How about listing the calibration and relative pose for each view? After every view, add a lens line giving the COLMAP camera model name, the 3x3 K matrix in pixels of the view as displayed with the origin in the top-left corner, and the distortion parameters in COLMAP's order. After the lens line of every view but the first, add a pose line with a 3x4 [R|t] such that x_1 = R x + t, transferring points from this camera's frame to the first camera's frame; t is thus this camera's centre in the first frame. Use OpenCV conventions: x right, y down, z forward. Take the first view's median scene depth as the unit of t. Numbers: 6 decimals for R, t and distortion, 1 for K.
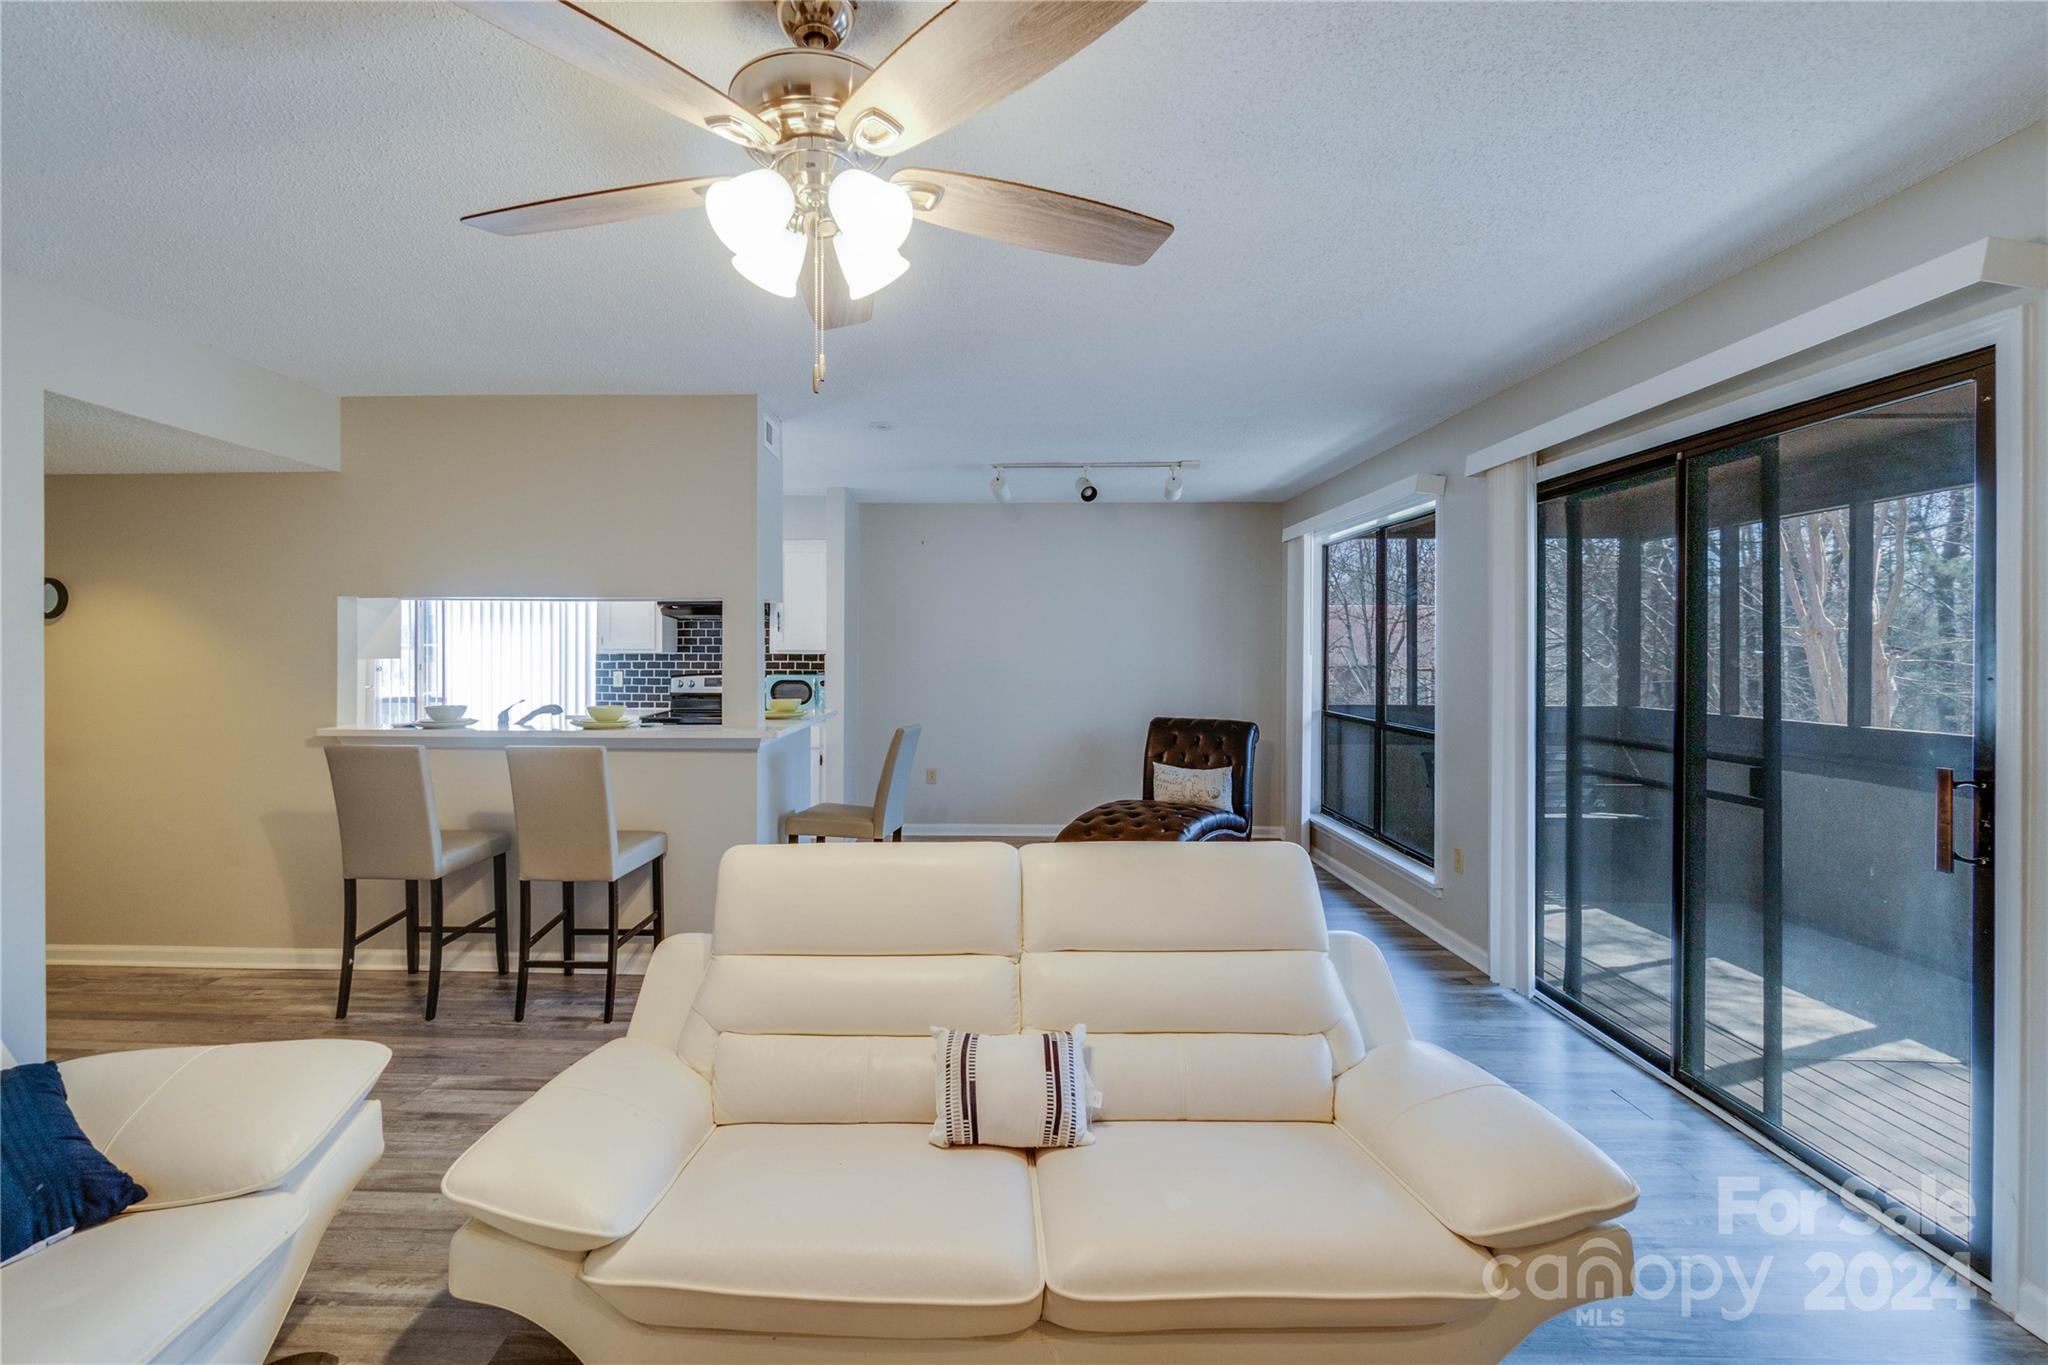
lens RADIAL K [[914.1, 0, 957.2], [0, 914.1, 652.9], [0, 0, 1]] dist [-0.003567, -0.000252]
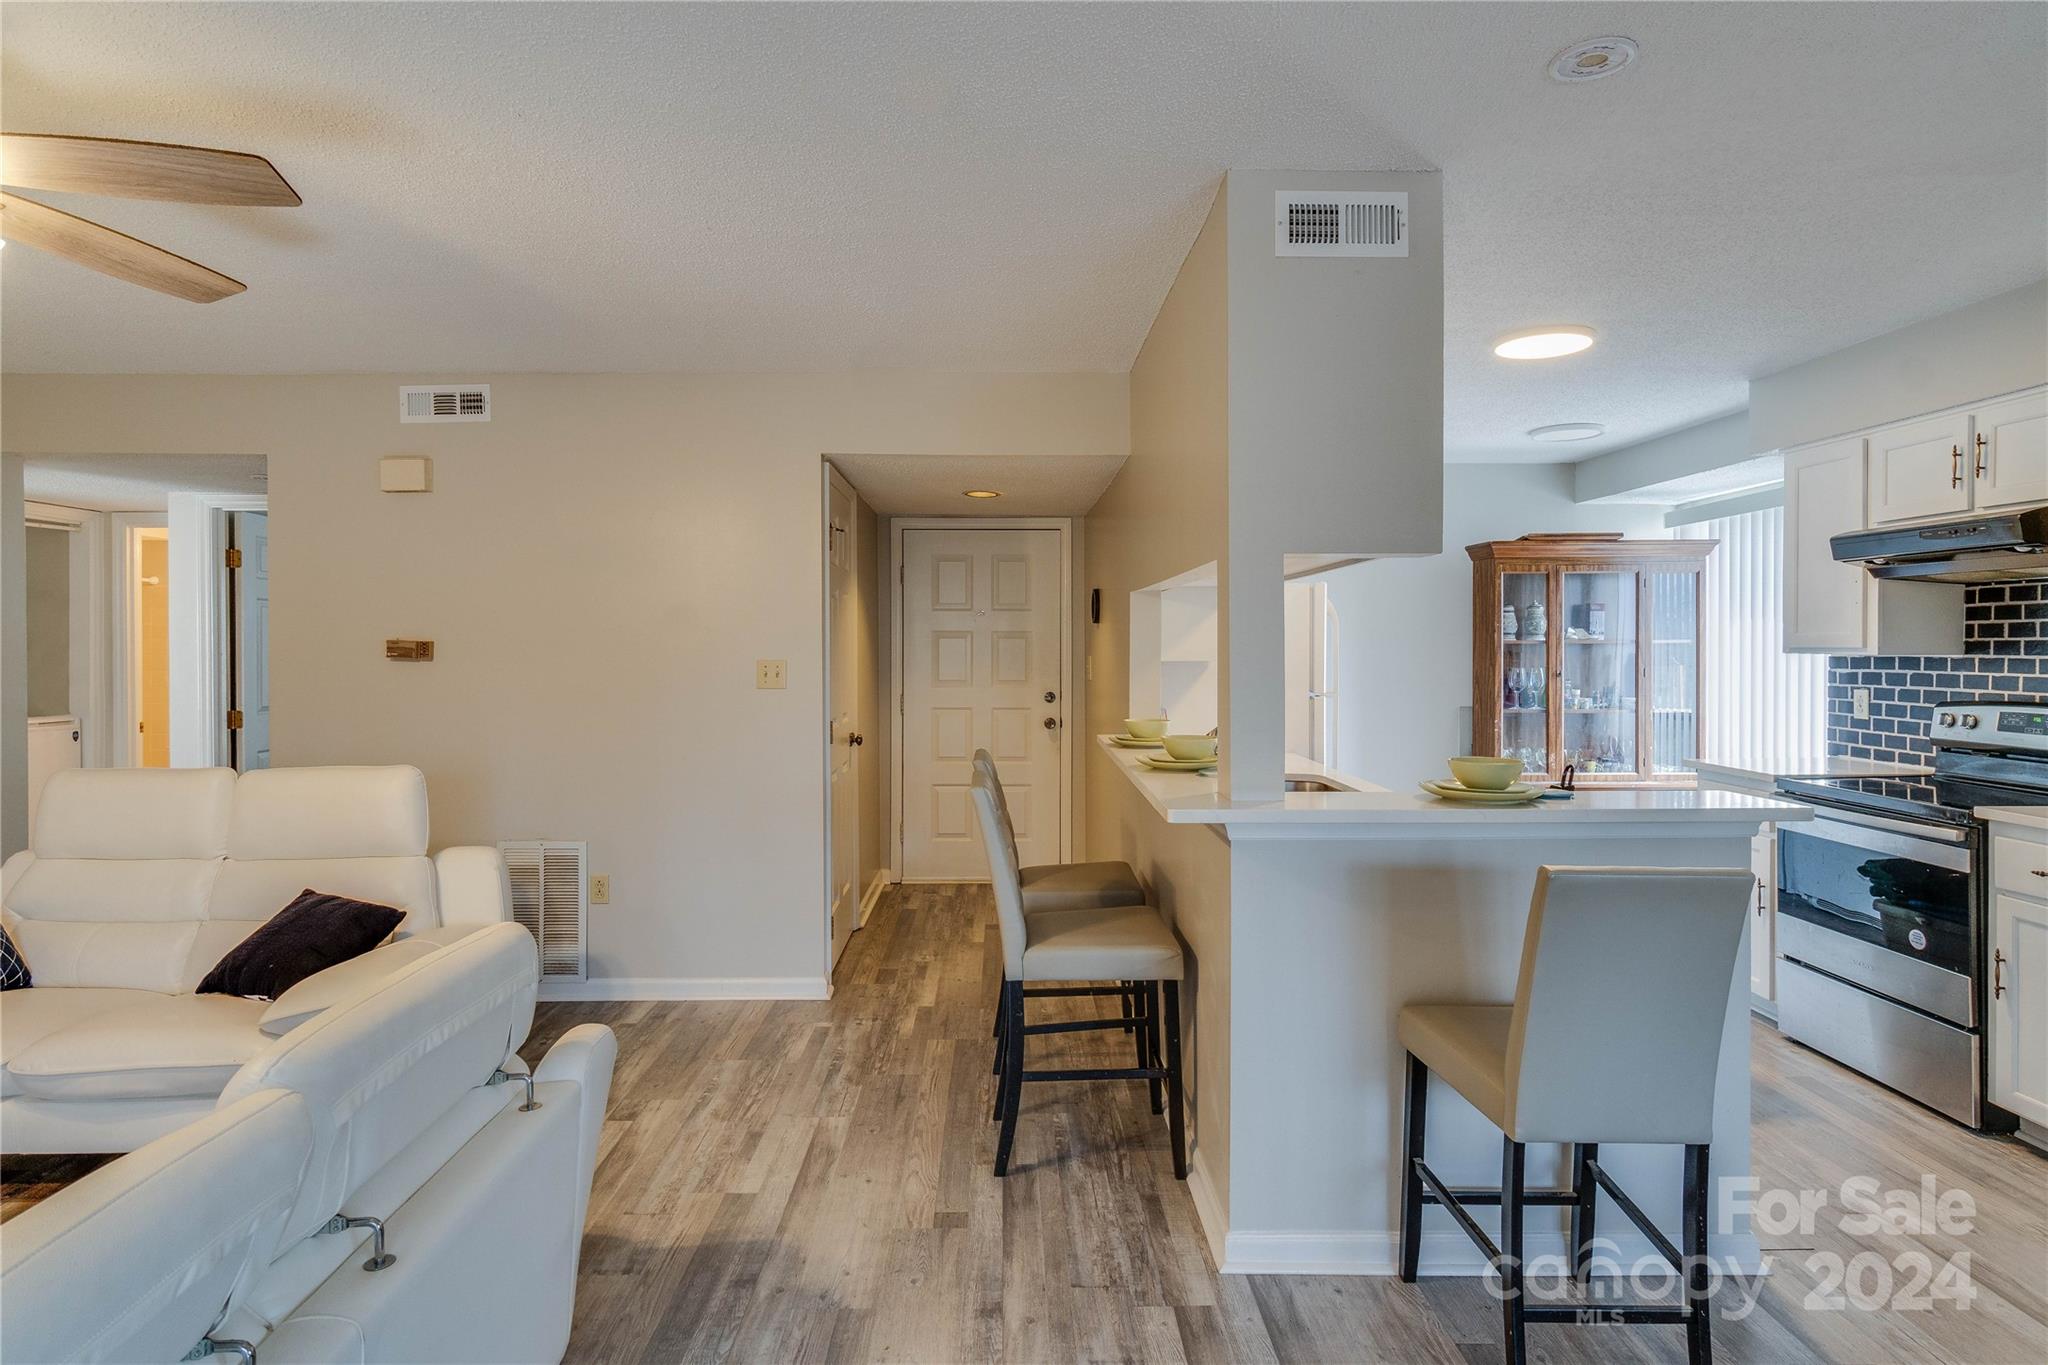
lens RADIAL K [[914.1, 0, 957.2], [0, 914.1, 652.9], [0, 0, 1]] dist [-0.003567, -0.000252]
pose [[0.015251, 0.003139, -0.999879, 0.161297], [-0.007624, 0.999966, 0.003023, 0.001256], [0.999855, 0.007577, 0.015275, 0.490657]]
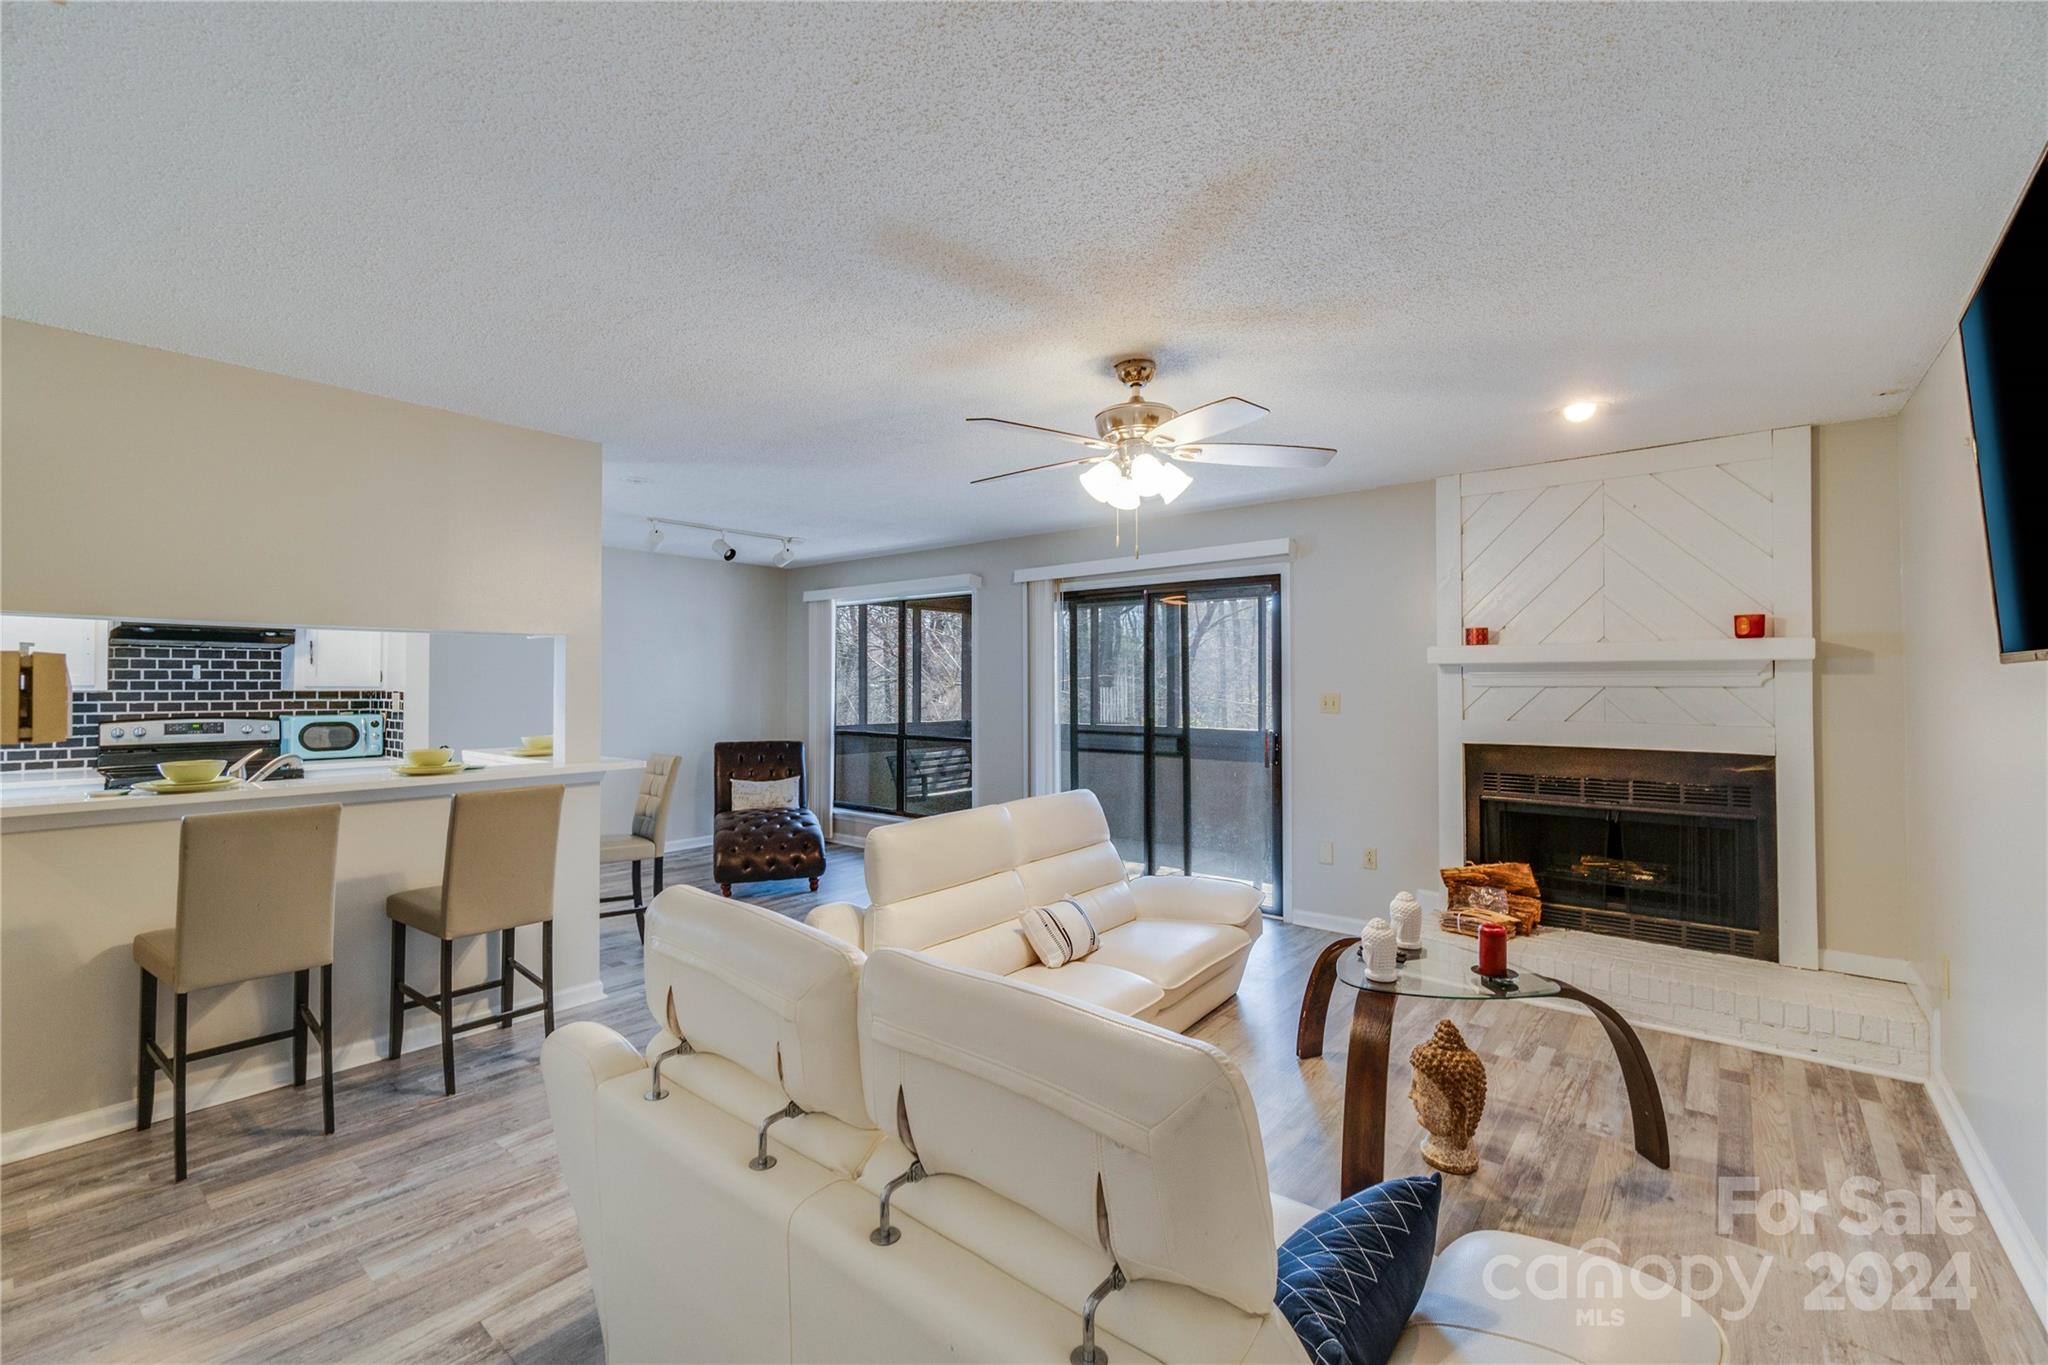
lens RADIAL K [[855.4, 0, 1024.0], [0, 855.4, 682.5], [0, 0, 1]] dist [0.000159, 0.000068]
pose [[0.613817, 0.000561, 0.789448, -0.409322], [0.002446, 0.999994, -0.002612, -0.002840], [-0.789445, 0.003534, 0.613811, 0.009225]]
